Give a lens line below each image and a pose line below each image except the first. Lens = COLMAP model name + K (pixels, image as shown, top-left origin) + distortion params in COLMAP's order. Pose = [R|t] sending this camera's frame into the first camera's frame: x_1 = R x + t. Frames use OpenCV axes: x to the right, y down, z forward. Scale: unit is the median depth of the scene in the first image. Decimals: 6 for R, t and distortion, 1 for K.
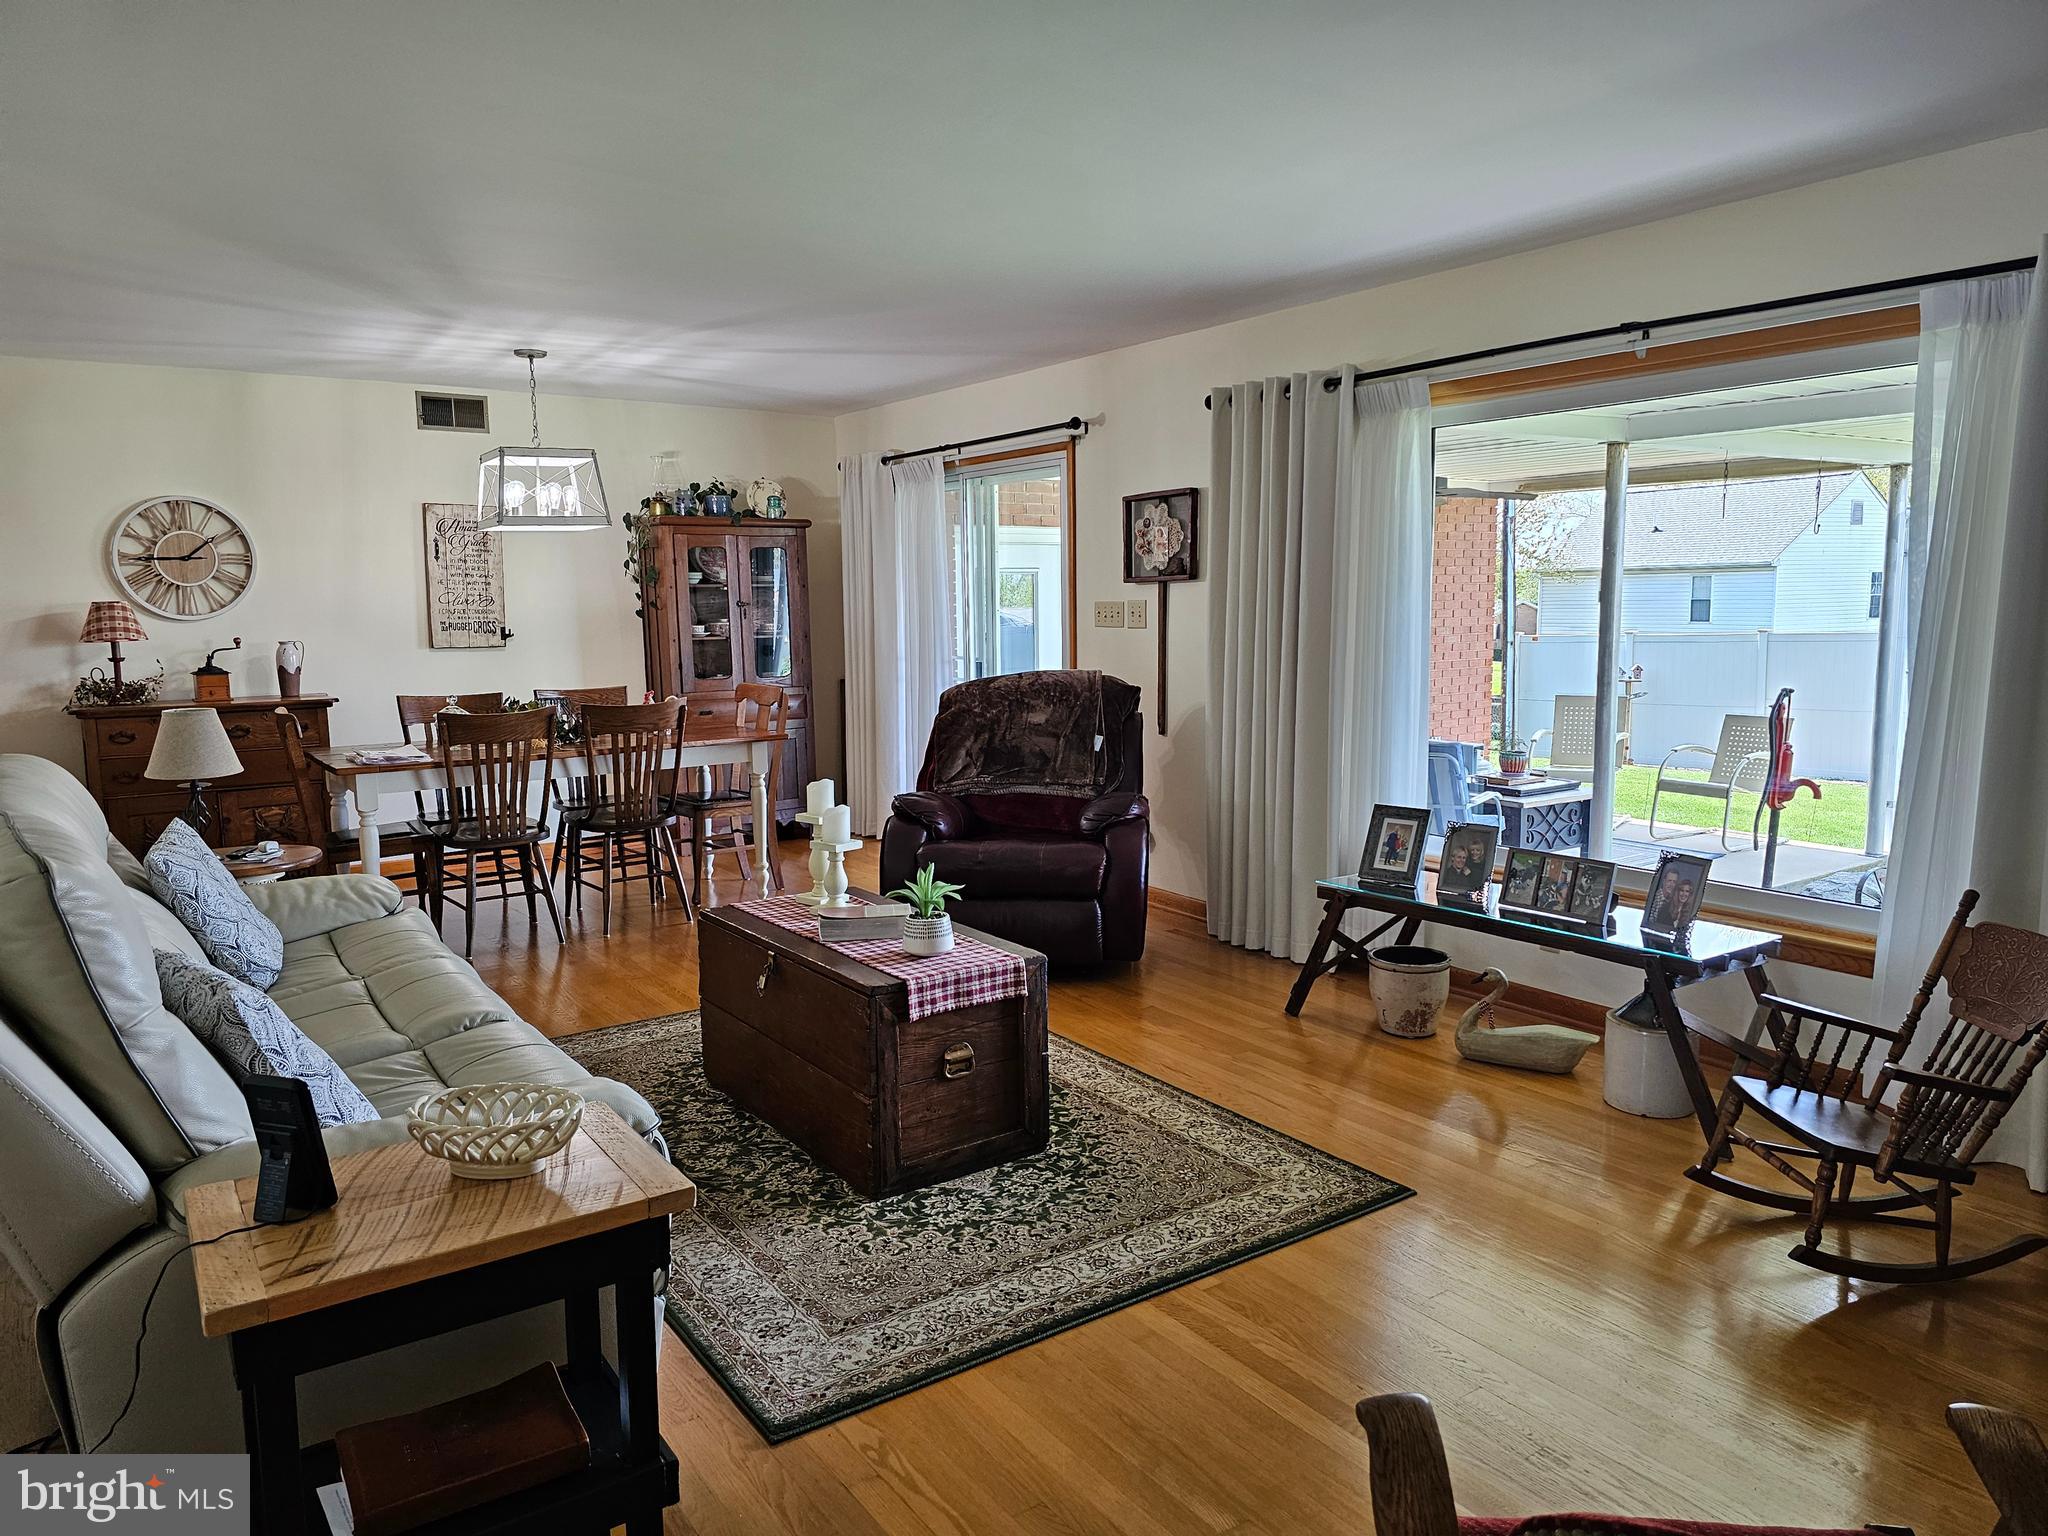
lens RADIAL K [[1278.2, 0, 1024.0], [0, 1278.2, 768.0], [0, 0, 1]] dist [0.054038, -0.087034]
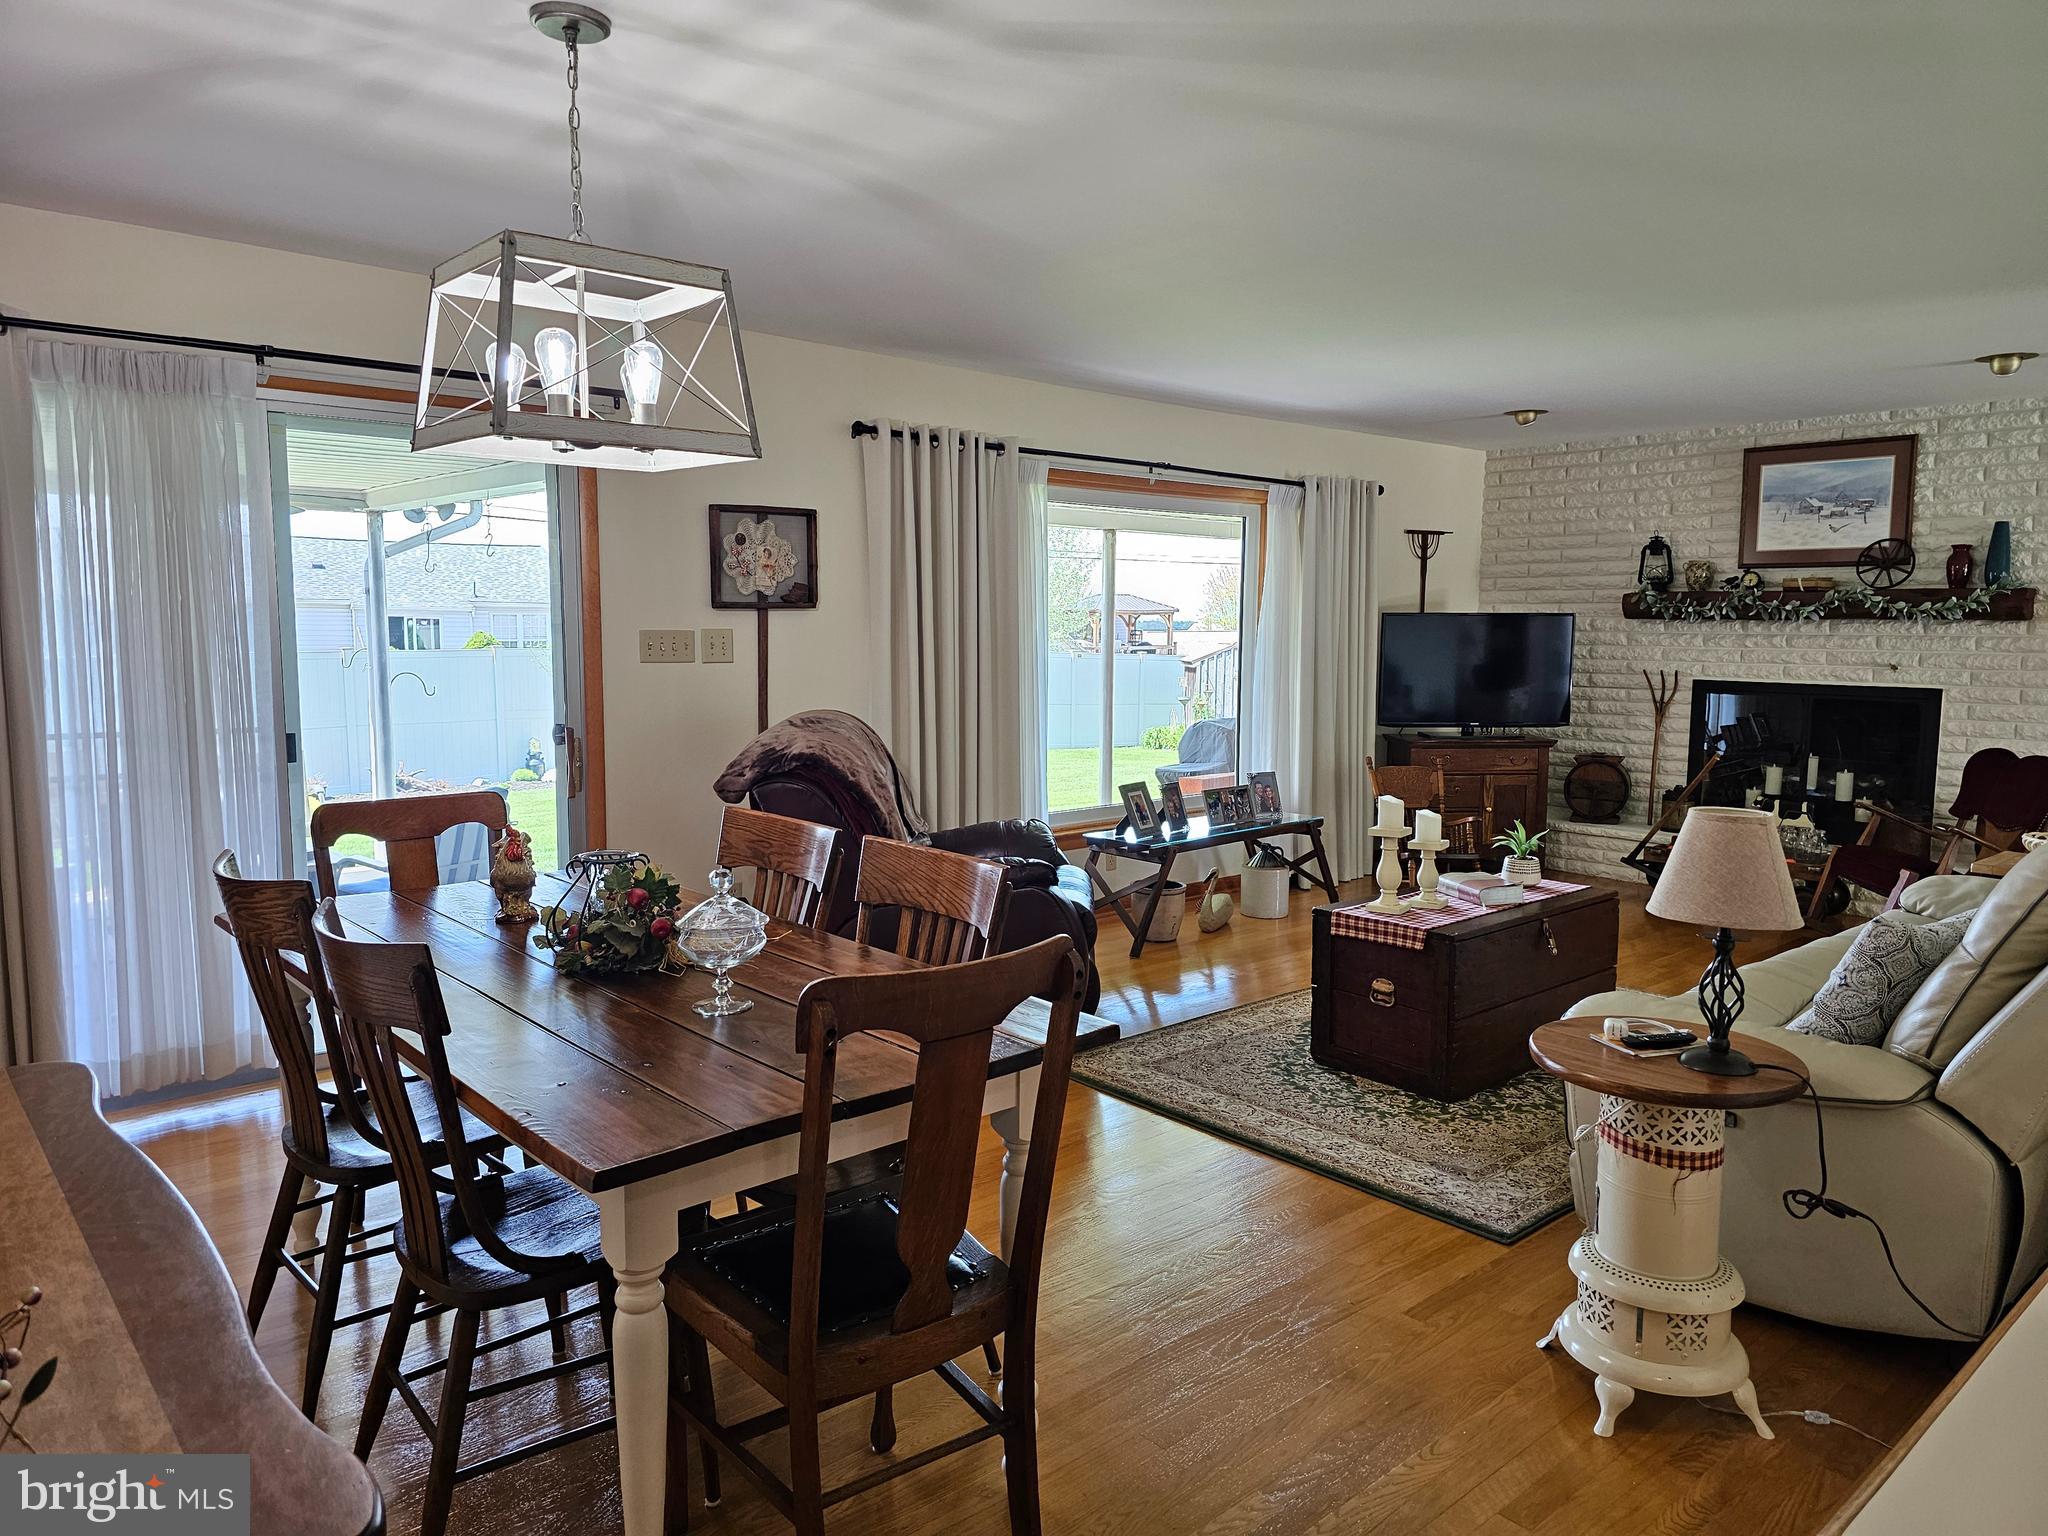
lens RADIAL K [[1374.2, 0, 1005.9], [0, 1374.2, 763.6], [0, 0, 1]] dist [0.055272, -0.048431]
pose [[-0.084040, -0.072604, 0.993814, -1.209824], [0.136879, 0.987047, 0.083684, -0.142311], [-0.987016, 0.143065, -0.073014, 1.334637]]
